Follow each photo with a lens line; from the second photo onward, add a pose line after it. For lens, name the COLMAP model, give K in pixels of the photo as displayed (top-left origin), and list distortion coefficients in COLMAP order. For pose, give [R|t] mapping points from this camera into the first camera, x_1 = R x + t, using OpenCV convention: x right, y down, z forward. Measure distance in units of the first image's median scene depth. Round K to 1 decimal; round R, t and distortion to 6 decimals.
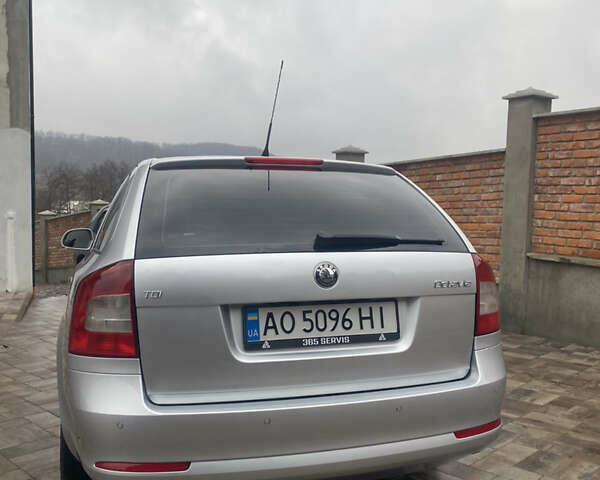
lens RADIAL K [[622.2, 0, 300.0], [0, 622.2, 240.0], [0, 0, 1]] dist [0.027786, -0.050197]
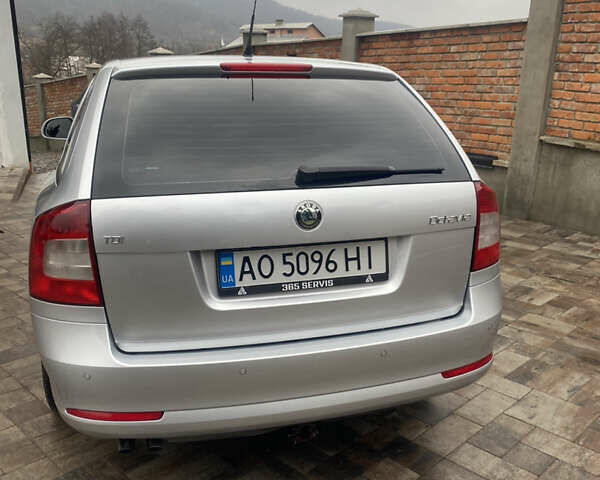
lens RADIAL K [[615.4, 0, 310.4], [0, 615.4, 242.5], [0, 0, 1]] dist [0.028185, -0.024472]
pose [[0.999976, 0.006247, -0.003085, 0.038128], [-0.005341, 0.971656, 0.236337, -0.091181], [0.004474, -0.236315, 0.971666, 0.101075]]
